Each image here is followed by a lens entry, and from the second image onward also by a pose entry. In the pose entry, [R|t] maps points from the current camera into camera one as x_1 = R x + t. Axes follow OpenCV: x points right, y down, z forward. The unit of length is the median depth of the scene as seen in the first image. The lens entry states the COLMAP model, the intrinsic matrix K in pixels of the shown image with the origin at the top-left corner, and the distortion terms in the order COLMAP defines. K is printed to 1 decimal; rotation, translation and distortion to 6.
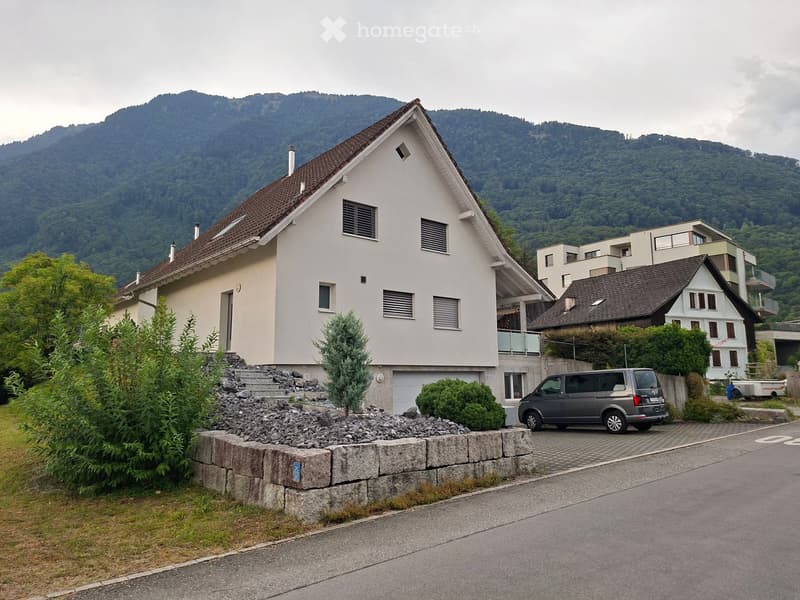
lens RADIAL K [[540.2, 0, 398.6], [0, 540.2, 297.0], [0, 0, 1]] dist [0.066196, 0.000446]
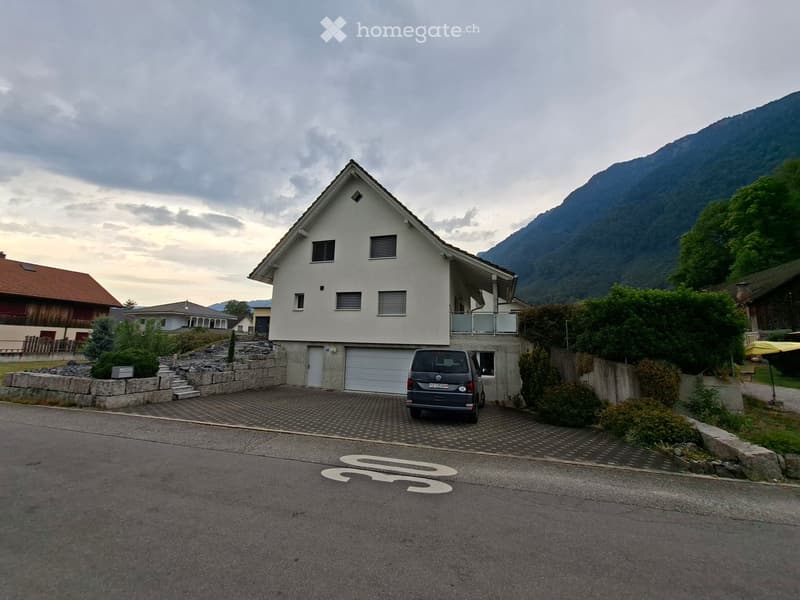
lens RADIAL K [[319.8, 0, 407.3], [0, 319.8, 298.0], [0, 0, 1]] dist [-0.009885, 0.000406]
pose [[0.556000, -0.099451, -0.825211, 0.763860], [0.091157, 0.994123, -0.058388, 0.067234], [0.826168, -0.042760, 0.561798, 0.609053]]
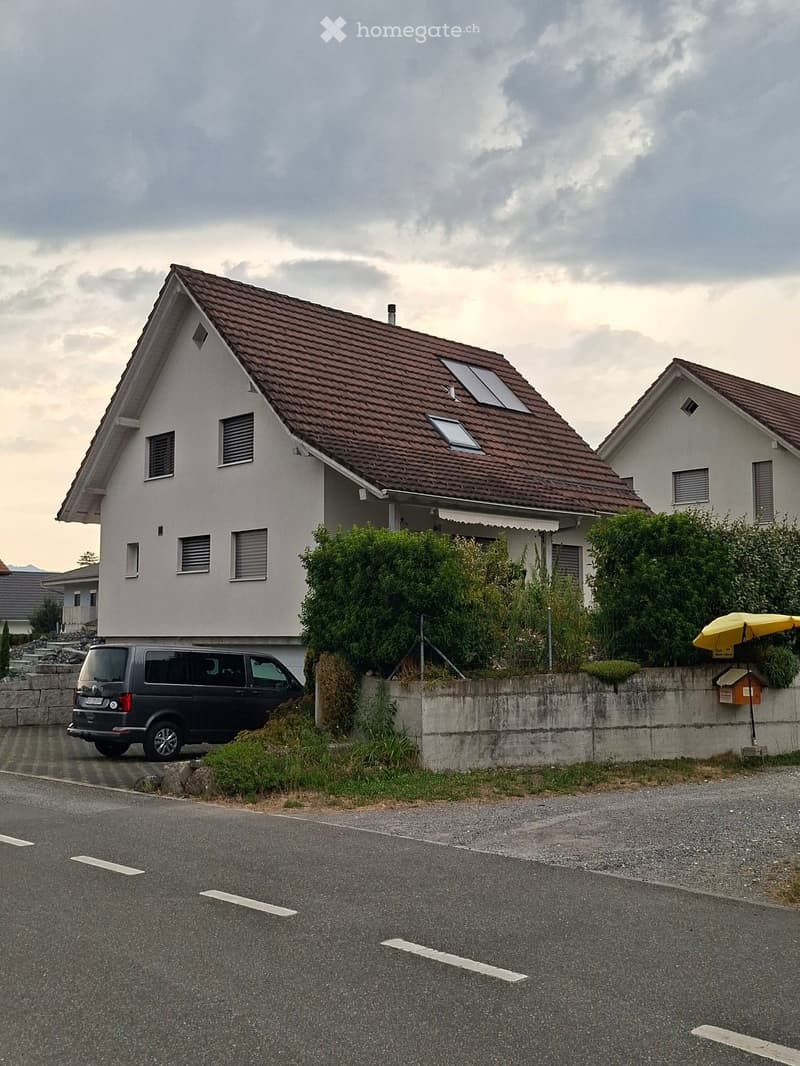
lens RADIAL K [[1171.9, 0, 395.9], [0, 1171.9, 534.9], [0, 0, 1]] dist [0.286961, 0.000000]
pose [[0.043462, -0.077299, -0.996060, 1.530865], [0.144472, 0.987009, -0.070293, 0.132929], [0.988554, -0.140847, 0.054065, 1.123524]]
